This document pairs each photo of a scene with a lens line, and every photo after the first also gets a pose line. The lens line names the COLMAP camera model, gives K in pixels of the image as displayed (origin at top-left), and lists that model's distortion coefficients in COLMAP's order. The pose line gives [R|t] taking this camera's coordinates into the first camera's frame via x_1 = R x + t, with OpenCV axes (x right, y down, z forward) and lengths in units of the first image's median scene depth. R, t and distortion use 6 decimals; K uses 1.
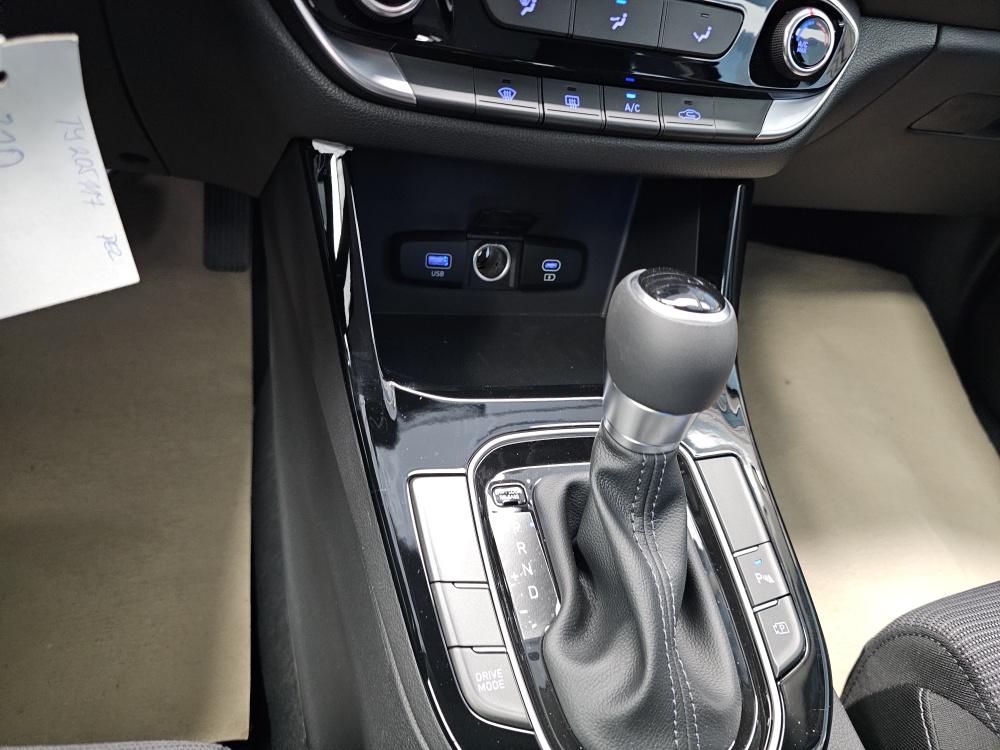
lens RADIAL K [[679.6, 0, 502.6], [0, 679.6, 363.2], [0, 0, 1]] dist [0.042230, -0.053477]
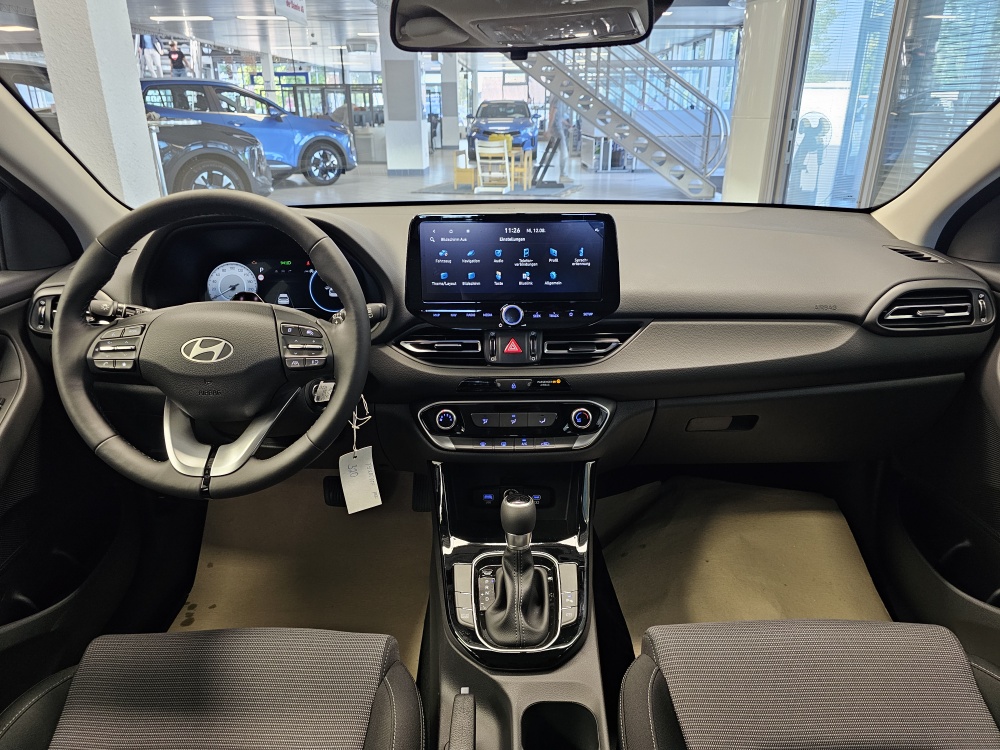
lens RADIAL K [[679.6, 0, 504.1], [0, 679.6, 375.2], [0, 0, 1]] dist [0.042230, -0.053477]
pose [[0.947252, -0.104231, -0.303066, 1.086612], [-0.007946, 0.937708, -0.347333, 0.423022], [0.320391, 0.331420, 0.887418, -1.932507]]
